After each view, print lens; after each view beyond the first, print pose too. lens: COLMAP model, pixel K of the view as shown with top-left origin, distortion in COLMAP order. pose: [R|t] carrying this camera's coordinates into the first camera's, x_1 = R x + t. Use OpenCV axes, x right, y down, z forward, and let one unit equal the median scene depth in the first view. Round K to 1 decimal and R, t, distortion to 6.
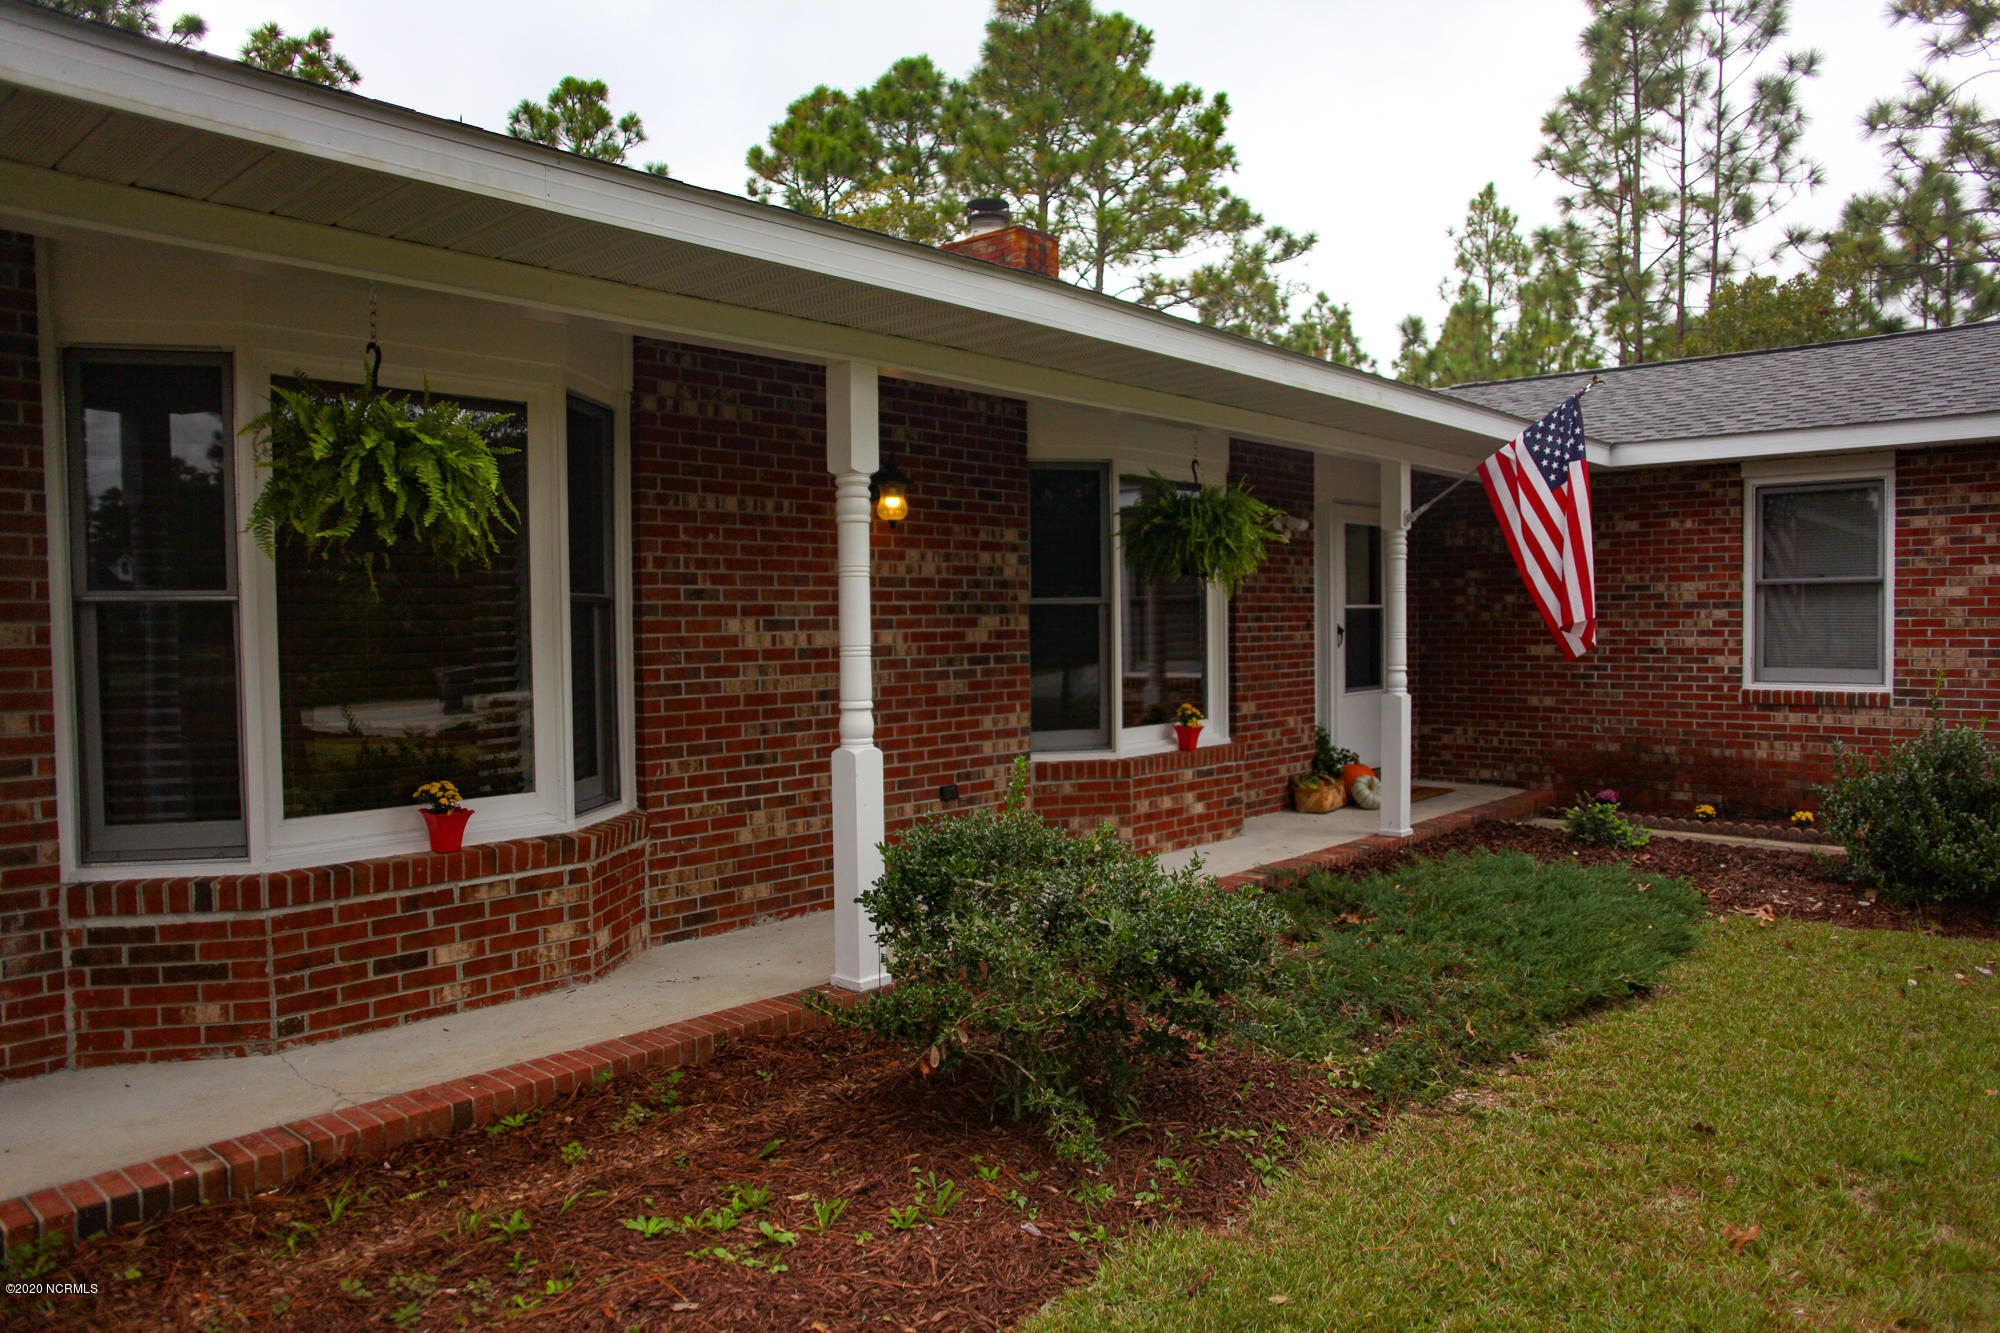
lens RADIAL K [[1351.5, 0, 1006.4], [0, 1351.5, 666.7], [0, 0, 1]] dist [-0.078896, 0.062671]
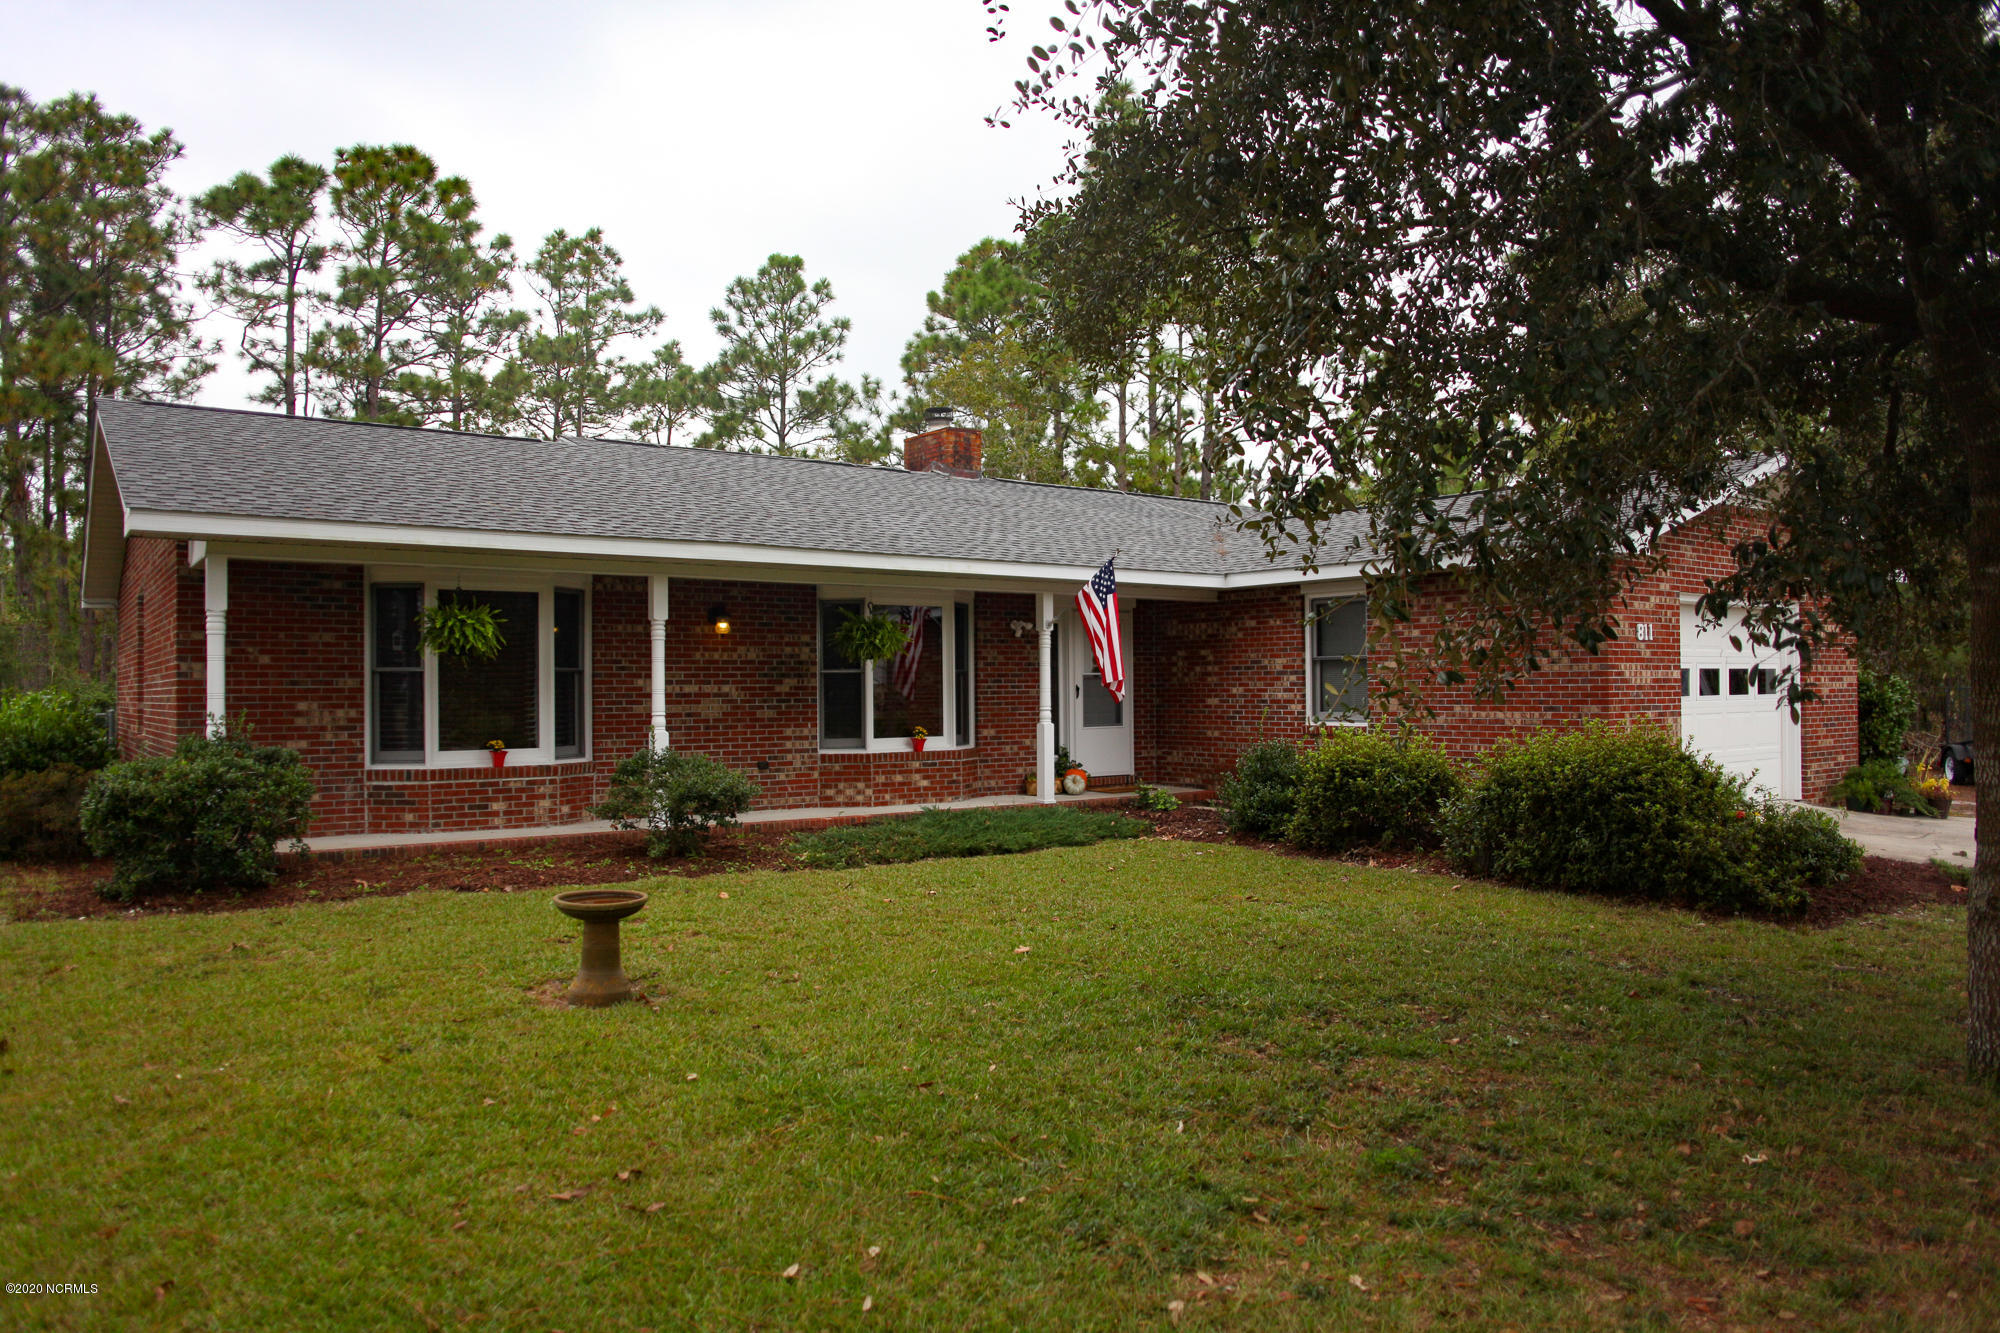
lens RADIAL K [[1351.5, 0, 1009.0], [0, 1351.5, 668.8], [0, 0, 1]] dist [-0.078896, 0.062671]
pose [[0.979481, 0.000022, -0.201536, 0.862075], [-0.009672, 0.998853, -0.046898, 0.046827], [0.201304, 0.047885, 0.978358, -1.085874]]
